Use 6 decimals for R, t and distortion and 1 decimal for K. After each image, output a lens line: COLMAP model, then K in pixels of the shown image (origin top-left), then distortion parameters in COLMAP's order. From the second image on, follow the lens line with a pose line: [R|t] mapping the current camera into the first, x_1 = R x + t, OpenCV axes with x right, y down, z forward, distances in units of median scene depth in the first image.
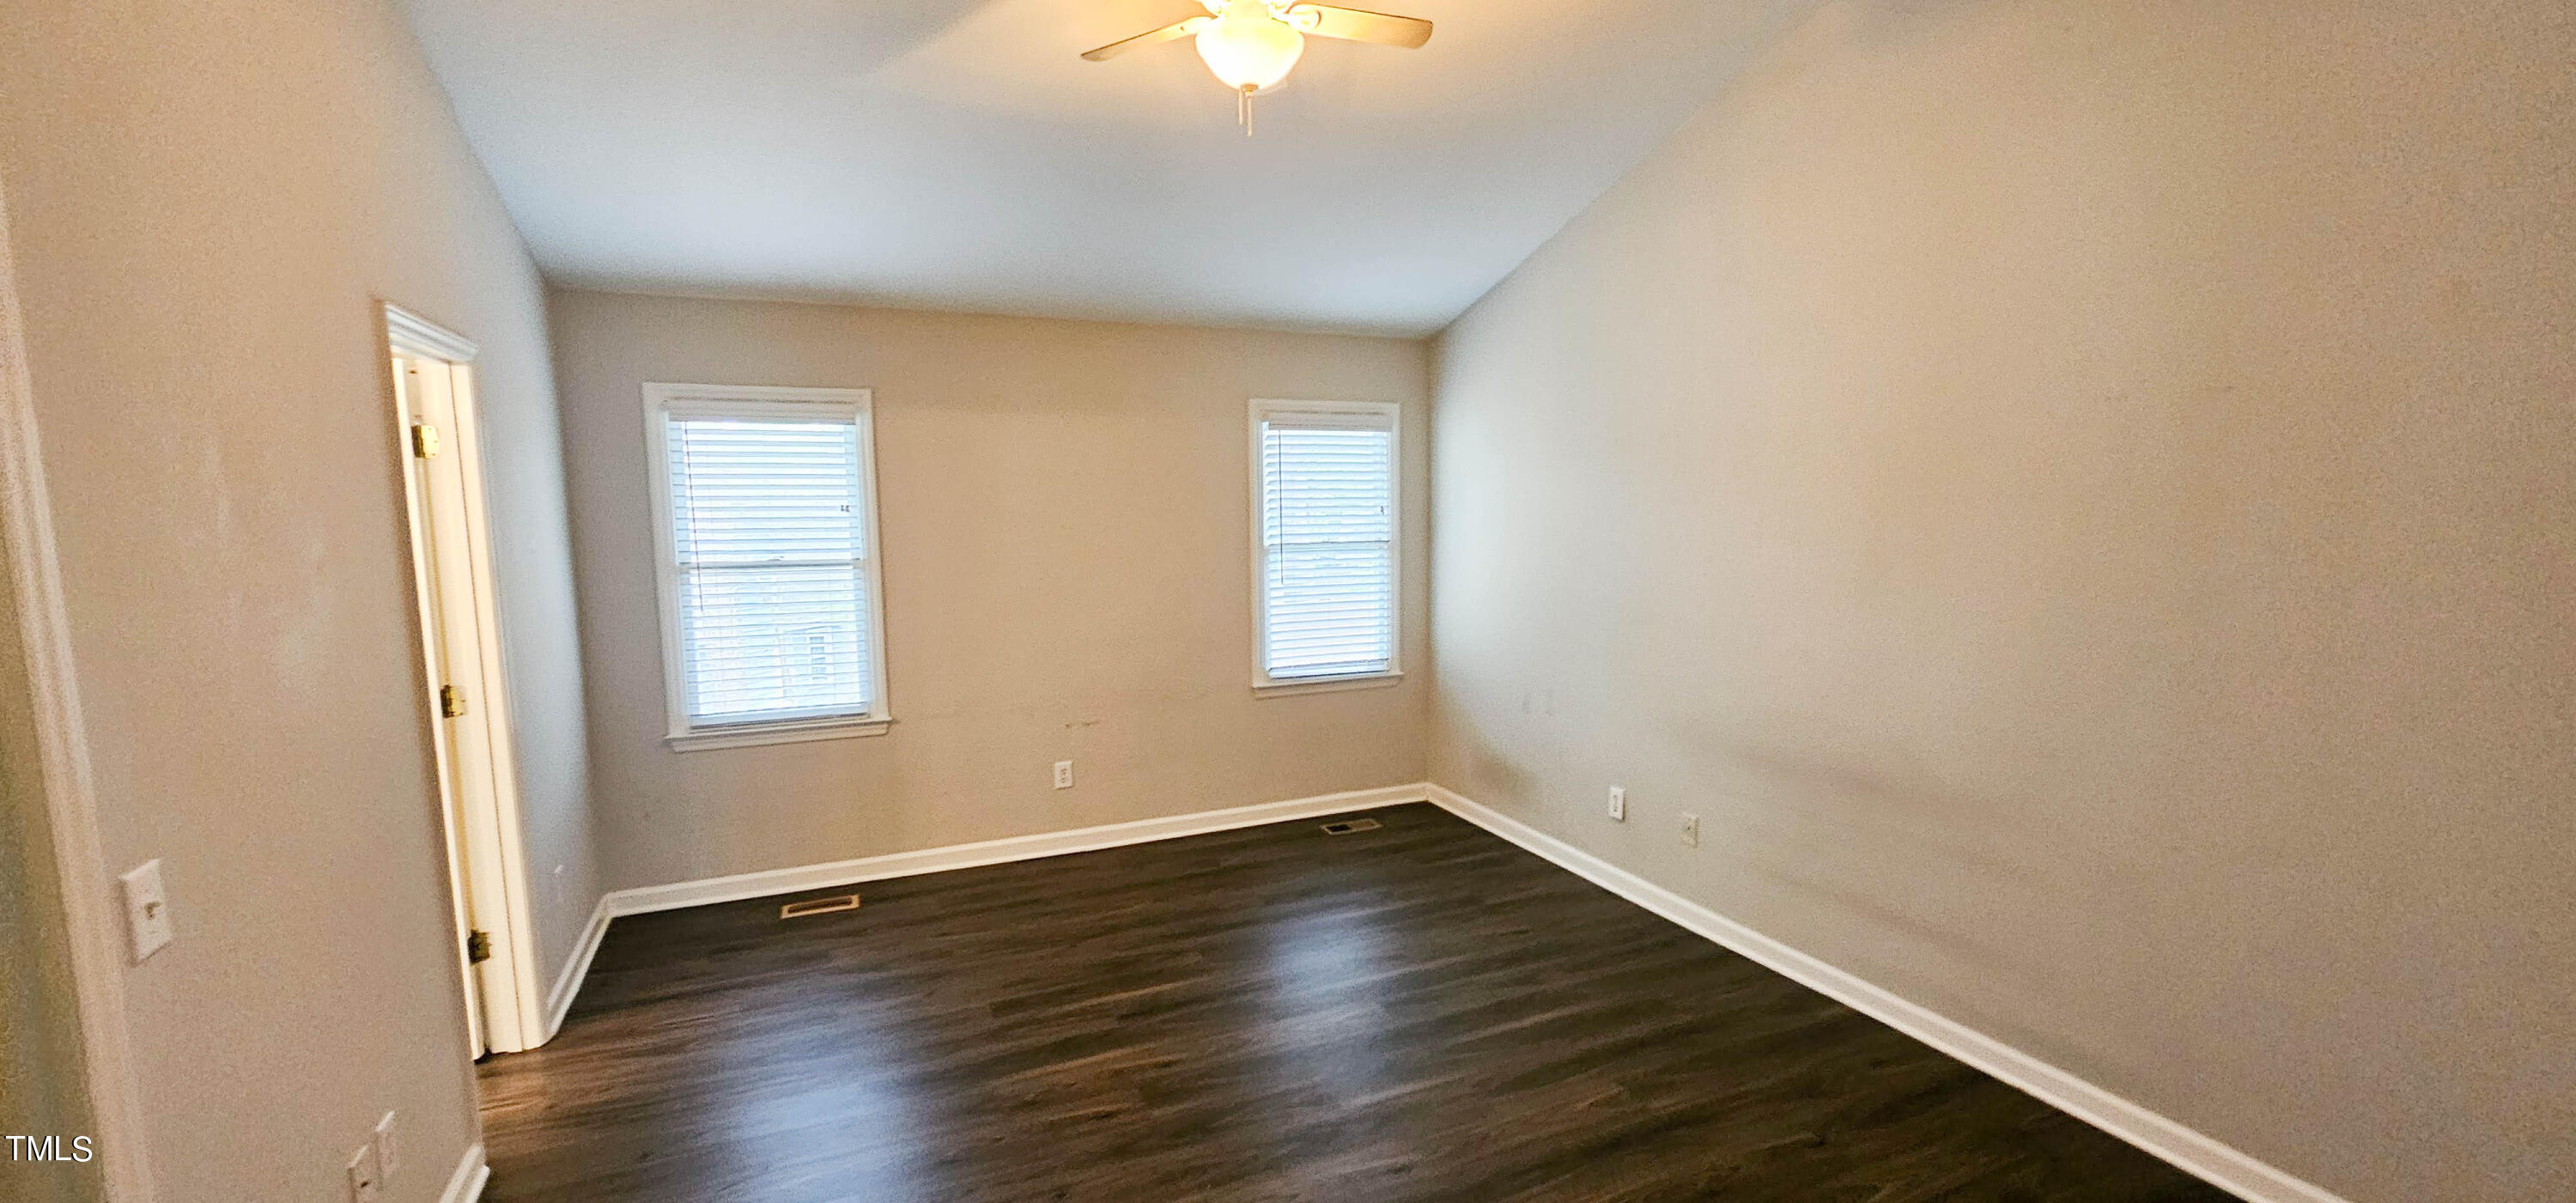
lens RADIAL K [[1061.1, 0, 1286.0], [0, 1061.1, 625.9], [0, 0, 1]] dist [0.000450, 0.000821]
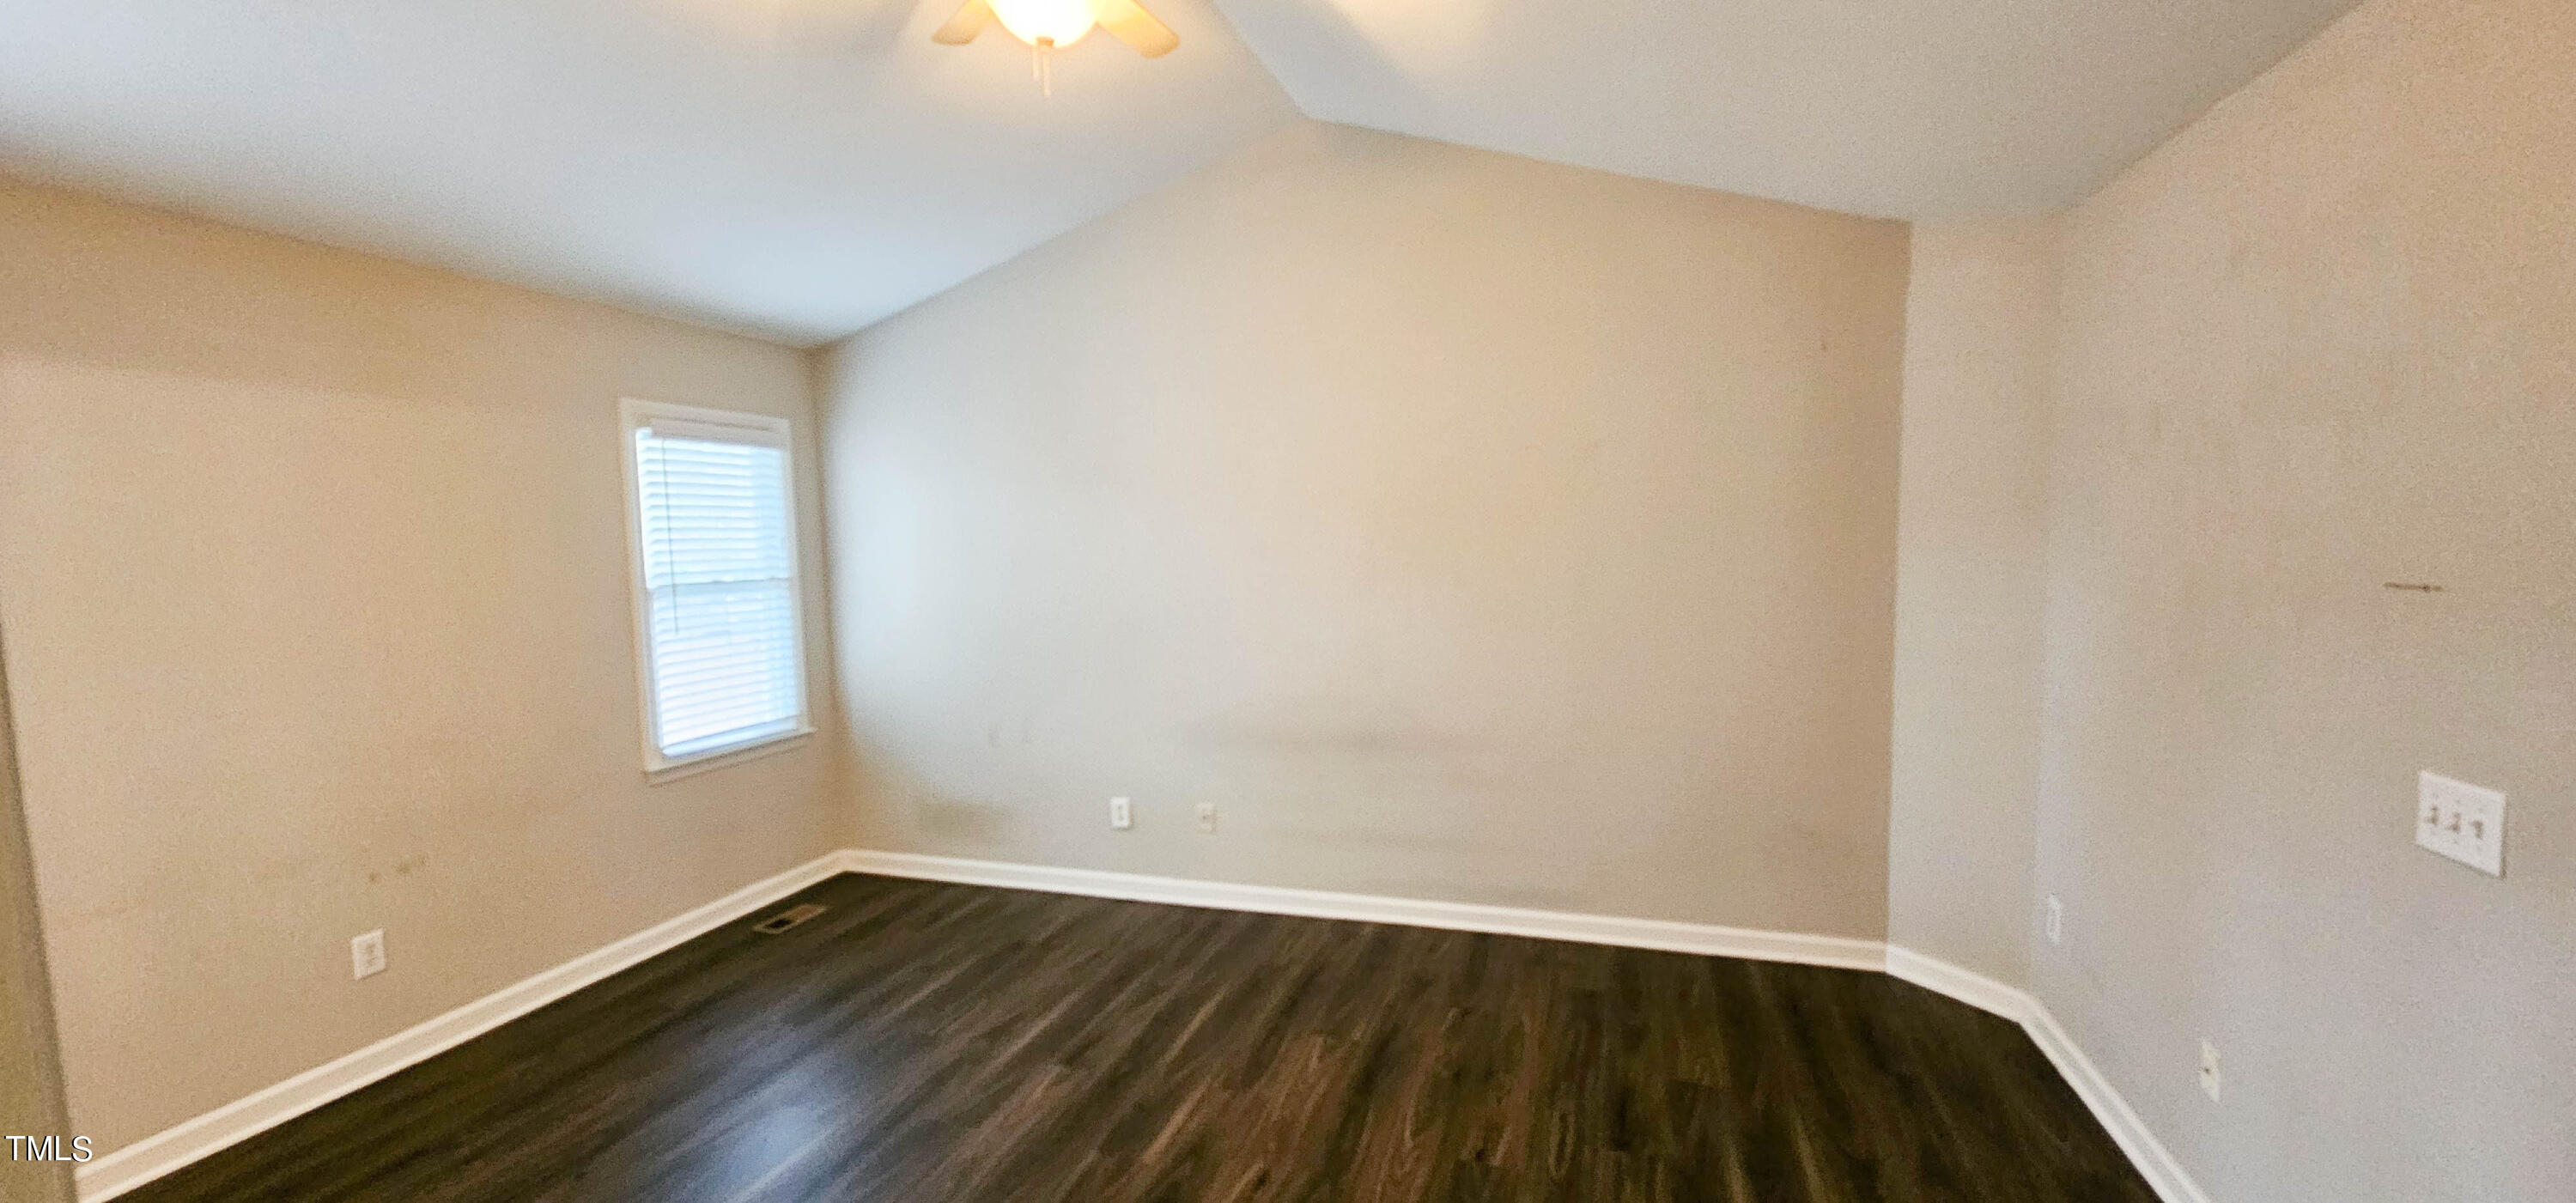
lens RADIAL K [[1061.1, 0, 1265.4], [0, 1061.1, 629.8], [0, 0, 1]] dist [0.000450, 0.000821]
pose [[0.659246, -0.068690, 0.748783, -0.369111], [0.102389, 0.994744, 0.001108, 0.000246], [-0.744924, 0.075936, 0.662814, 0.185816]]
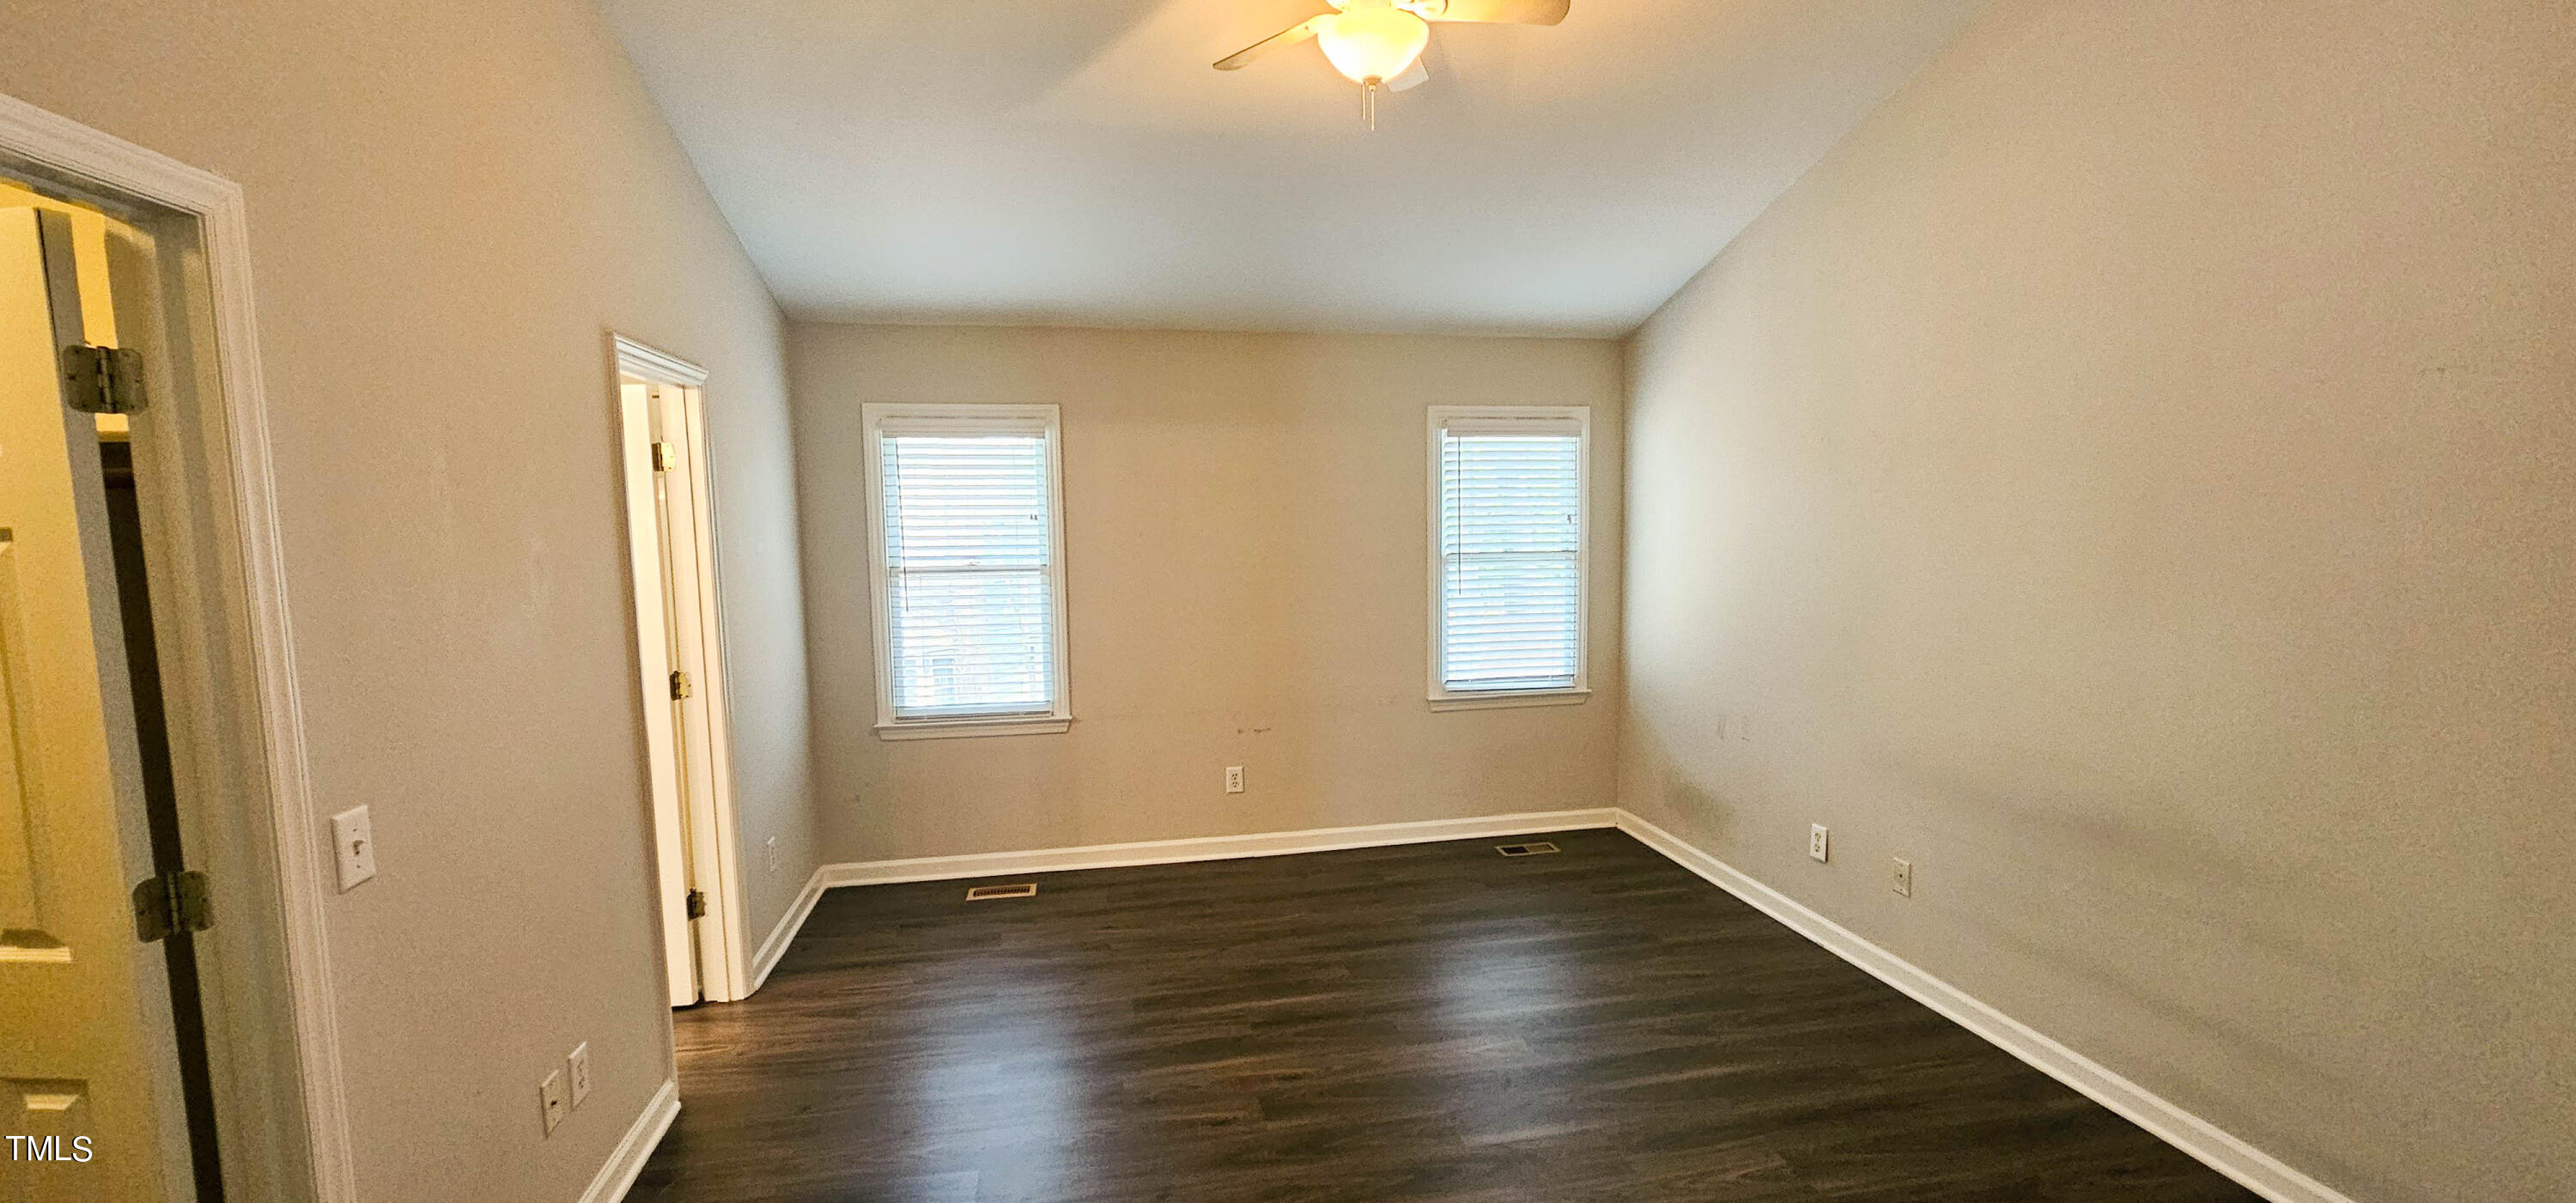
lens RADIAL K [[1061.1, 0, 1287.1], [0, 1061.1, 621.3], [0, 0, 1]] dist [0.000450, 0.000821]
pose [[0.976332, 0.018988, -0.215443, 0.062643], [-0.022682, 0.999635, -0.014686, 0.003406], [0.215086, 0.019225, 0.976406, 0.022030]]
